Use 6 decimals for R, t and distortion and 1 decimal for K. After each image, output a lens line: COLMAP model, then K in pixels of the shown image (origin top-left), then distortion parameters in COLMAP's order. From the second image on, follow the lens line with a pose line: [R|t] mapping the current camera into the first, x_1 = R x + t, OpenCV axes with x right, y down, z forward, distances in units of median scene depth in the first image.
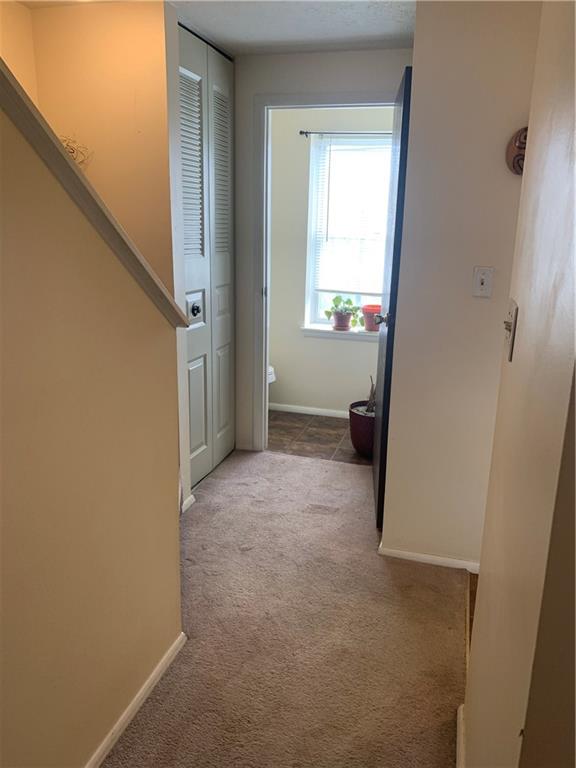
lens RADIAL K [[593.2, 0, 288.0], [0, 593.2, 384.0], [0, 0, 1]] dist [0.052823, -0.000498]
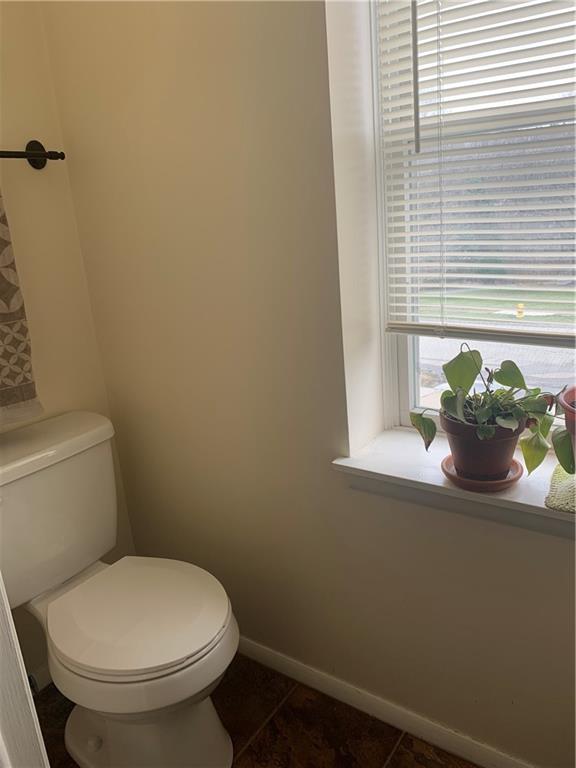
lens RADIAL K [[593.2, 0, 288.0], [0, 593.2, 384.0], [0, 0, 1]] dist [0.052823, -0.000498]
pose [[0.955903, -0.024461, -0.292662, 0.087123], [0.031017, 0.999361, 0.017781, -0.142714], [0.292040, -0.026074, 0.956051, 0.726868]]
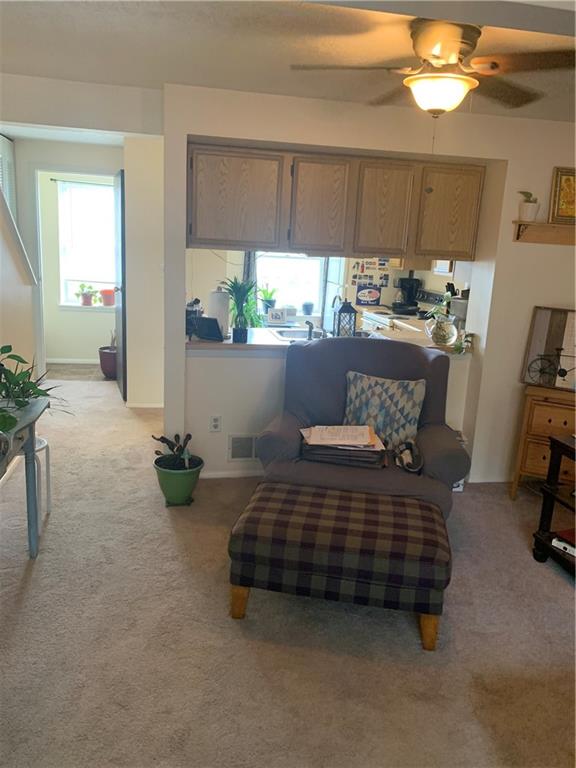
lens RADIAL K [[593.2, 0, 288.0], [0, 593.2, 384.0], [0, 0, 1]] dist [0.052823, -0.000498]
pose [[0.887493, -0.075467, 0.454600, -0.170737], [0.078296, 0.996850, 0.012631, 0.136645], [-0.454121, 0.024383, 0.890606, -0.632071]]
